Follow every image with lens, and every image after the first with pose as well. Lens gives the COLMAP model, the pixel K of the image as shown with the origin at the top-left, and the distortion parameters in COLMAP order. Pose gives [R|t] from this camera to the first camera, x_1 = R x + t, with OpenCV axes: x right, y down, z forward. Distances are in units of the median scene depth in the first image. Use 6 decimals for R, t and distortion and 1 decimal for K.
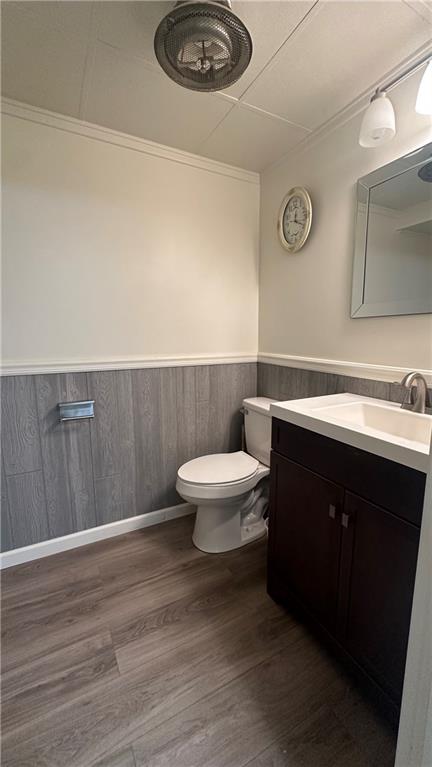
lens RADIAL K [[303.4, 0, 216.7], [0, 303.4, 383.3], [0, 0, 1]] dist [-0.001992, 0.000041]
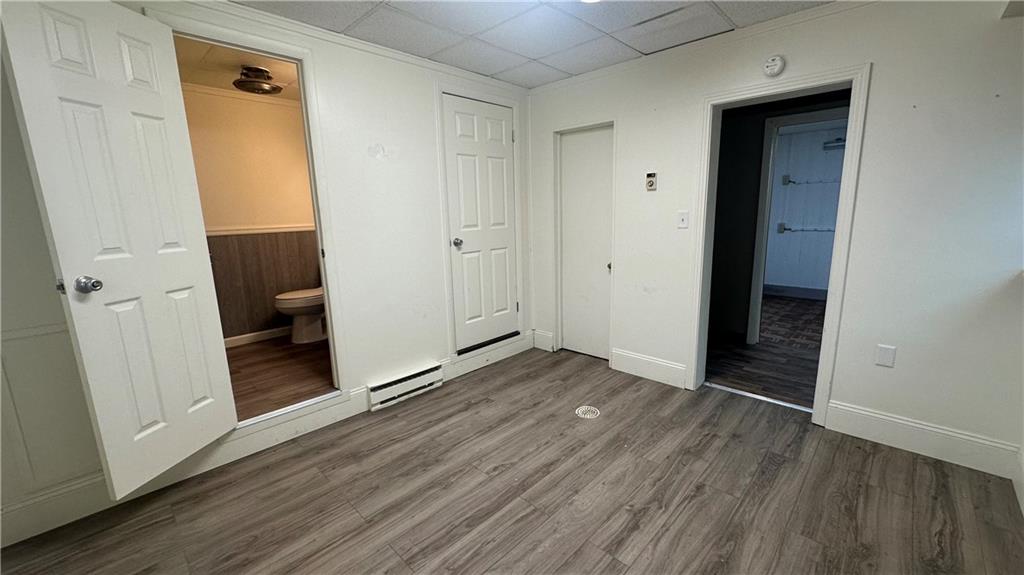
lens RADIAL K [[405.0, 0, 510.9], [0, 405.0, 288.4], [0, 0, 1]] dist [-0.001992, 0.000041]
pose [[0.951657, -0.077165, 0.297312, 0.399053], [0.067625, 0.996816, 0.042256, 0.222422], [-0.299626, -0.020107, 0.953845, -1.336044]]
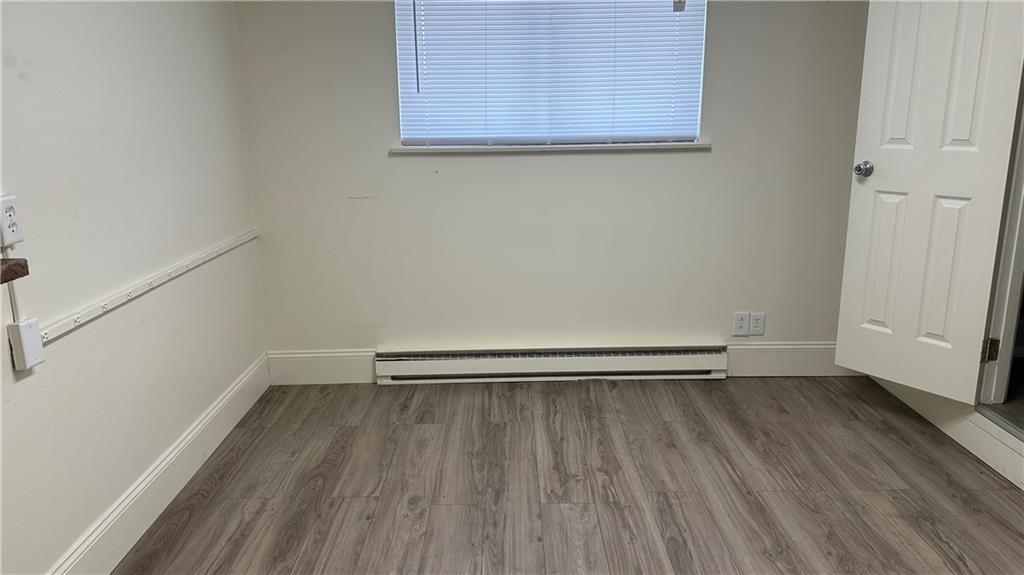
lens RADIAL K [[726.4, 0, 510.5], [0, 726.4, 287.9], [0, 0, 1]] dist [-0.010378, -0.002924]
pose [[-0.465846, 0.212179, -0.859050, 2.659477], [-0.124893, 0.945341, 0.301219, -0.081588], [0.876008, 0.247611, -0.413883, 0.608758]]
